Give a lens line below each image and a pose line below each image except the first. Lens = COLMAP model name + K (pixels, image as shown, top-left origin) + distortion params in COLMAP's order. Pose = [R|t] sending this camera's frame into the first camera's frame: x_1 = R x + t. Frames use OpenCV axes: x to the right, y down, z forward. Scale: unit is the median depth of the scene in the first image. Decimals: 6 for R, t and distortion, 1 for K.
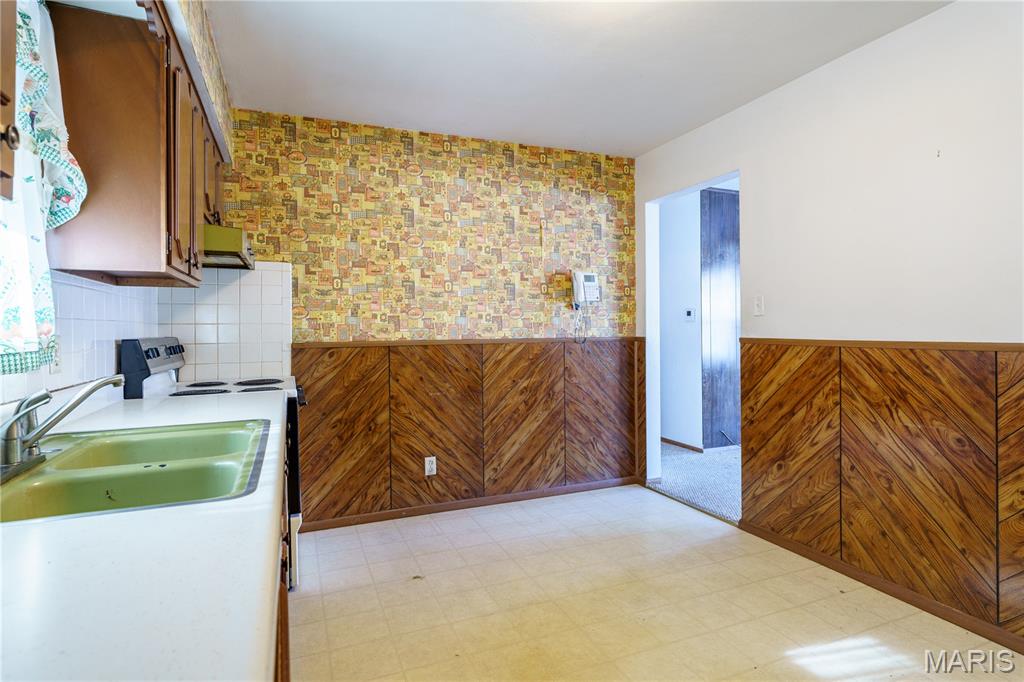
lens RADIAL K [[530.9, 0, 511.4], [0, 530.9, 331.1], [0, 0, 1]] dist [0.002708, 0.000603]
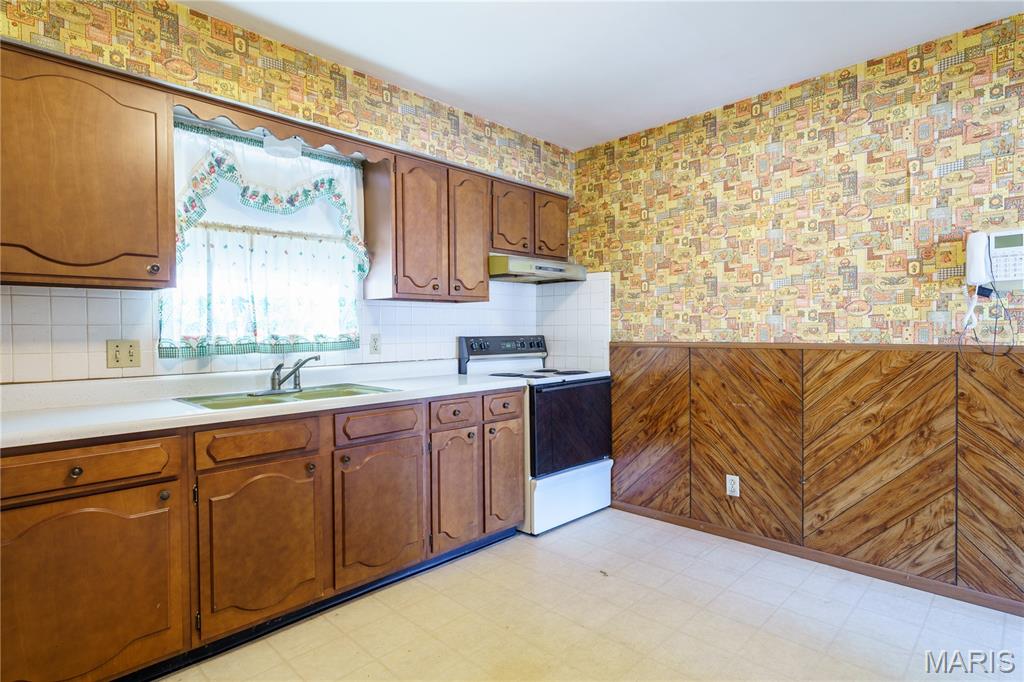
lens RADIAL K [[530.9, 0, 516.9], [0, 530.9, 340.4], [0, 0, 1]] dist [0.002708, 0.000603]
pose [[0.402060, 0.024621, -0.915282, 0.503423], [0.000527, 0.999632, 0.027122, -0.010315], [0.915613, -0.011387, 0.401899, 0.322439]]
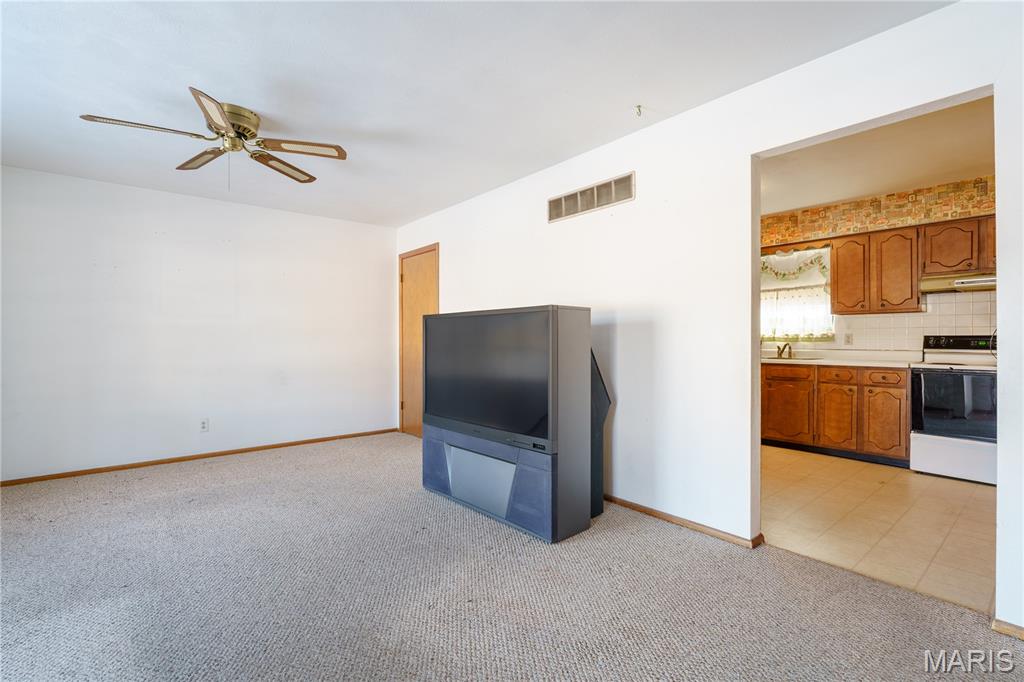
lens RADIAL K [[468.1, 0, 505.9], [0, 468.1, 340.7], [0, 0, 1]] dist [-0.009795, 0.002067]
pose [[-0.951051, 0.007406, -0.308944, 1.004423], [0.005441, 0.999959, 0.007224, 0.008016], [0.308985, 0.005189, -0.951053, 1.470760]]
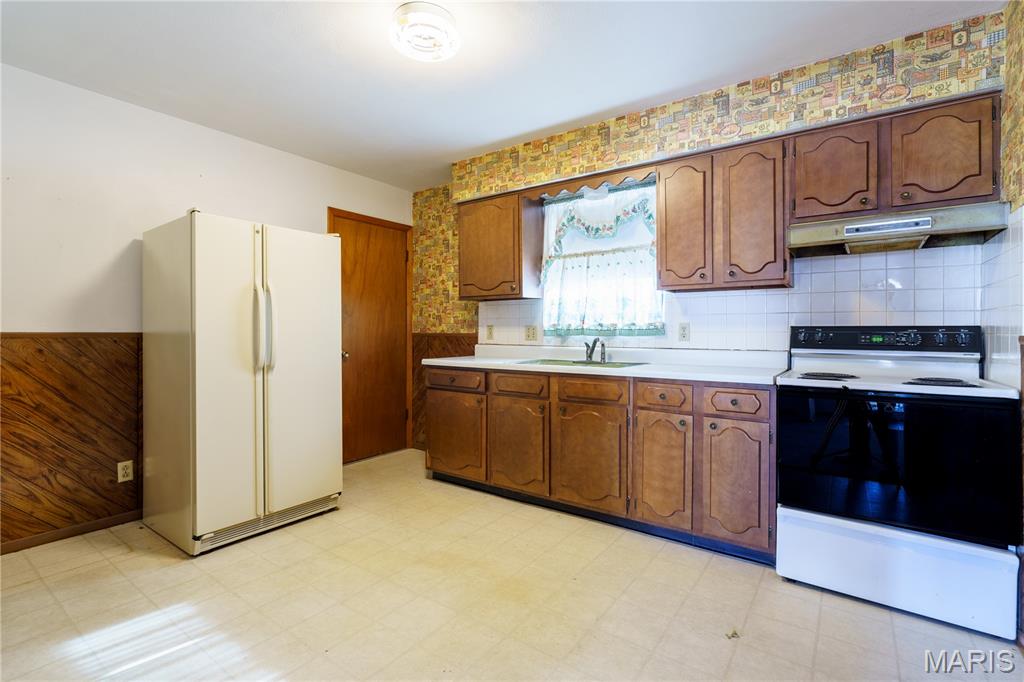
lens RADIAL K [[468.1, 0, 514.4], [0, 468.1, 331.8], [0, 0, 1]] dist [-0.009795, 0.002067]
pose [[-0.843040, 0.006666, -0.537810, 0.335011], [0.002701, 0.999963, 0.008160, 0.011370], [0.537845, 0.005427, -0.843026, 1.027144]]
